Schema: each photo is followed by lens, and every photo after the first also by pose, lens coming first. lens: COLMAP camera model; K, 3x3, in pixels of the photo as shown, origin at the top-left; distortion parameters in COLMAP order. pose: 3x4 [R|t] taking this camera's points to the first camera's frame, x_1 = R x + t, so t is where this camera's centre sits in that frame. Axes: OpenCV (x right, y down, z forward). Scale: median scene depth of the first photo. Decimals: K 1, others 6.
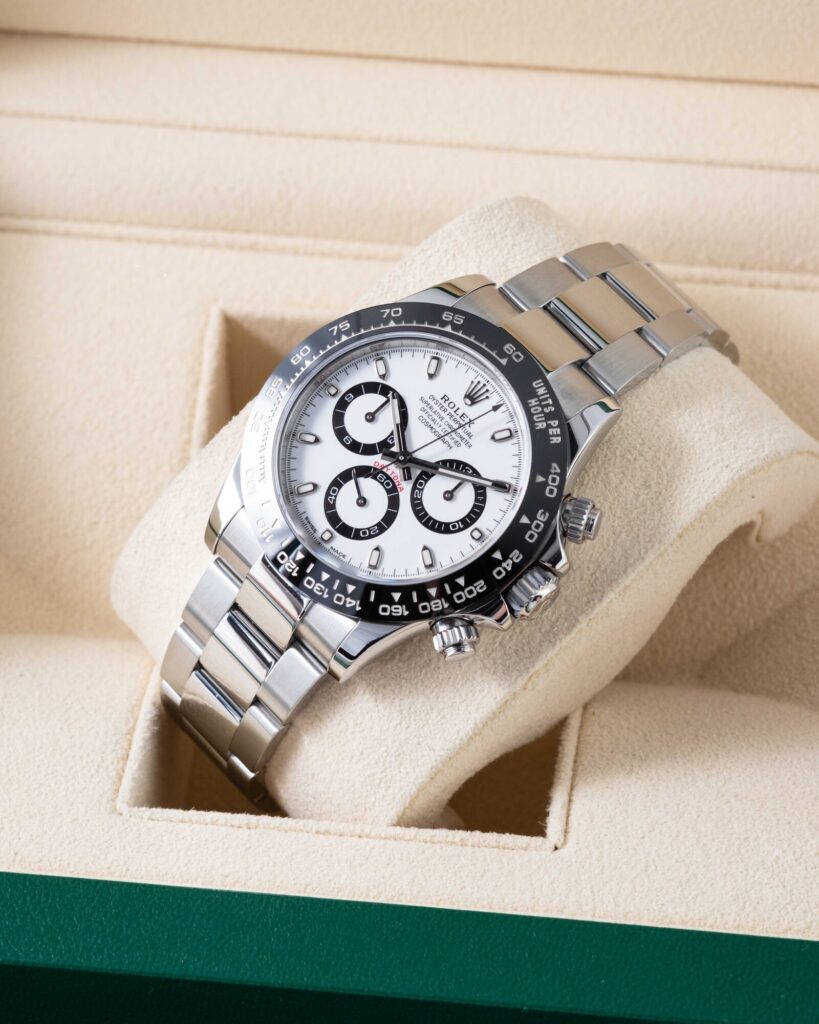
lens RADIAL K [[5087.4, 0, 410.6], [0, 5087.4, 564.2], [0, 0, 1]] dist [0.321363, 5.199913]
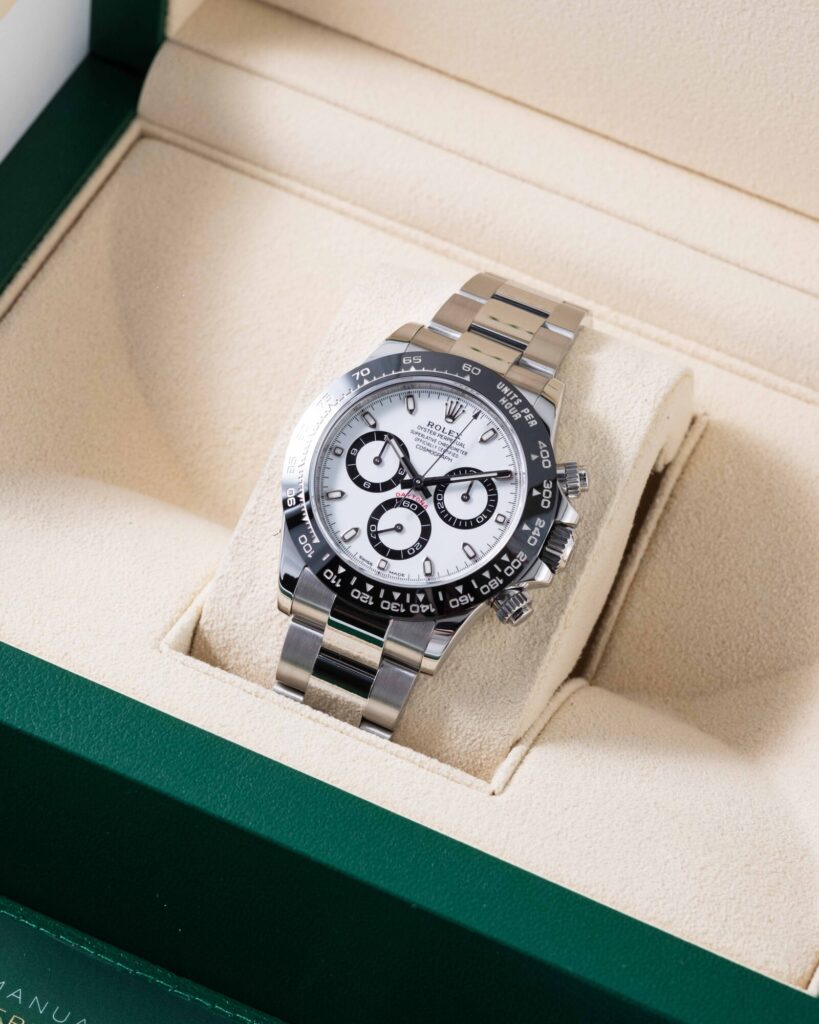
lens RADIAL K [[5087.4, 0, 410.6], [0, 5087.4, 564.2], [0, 0, 1]] dist [0.321363, 5.199913]
pose [[0.940791, 0.311321, -0.134136, 0.152891], [-0.316582, 0.948368, -0.019314, 0.034020], [0.121198, 0.060635, 0.990775, -0.181579]]
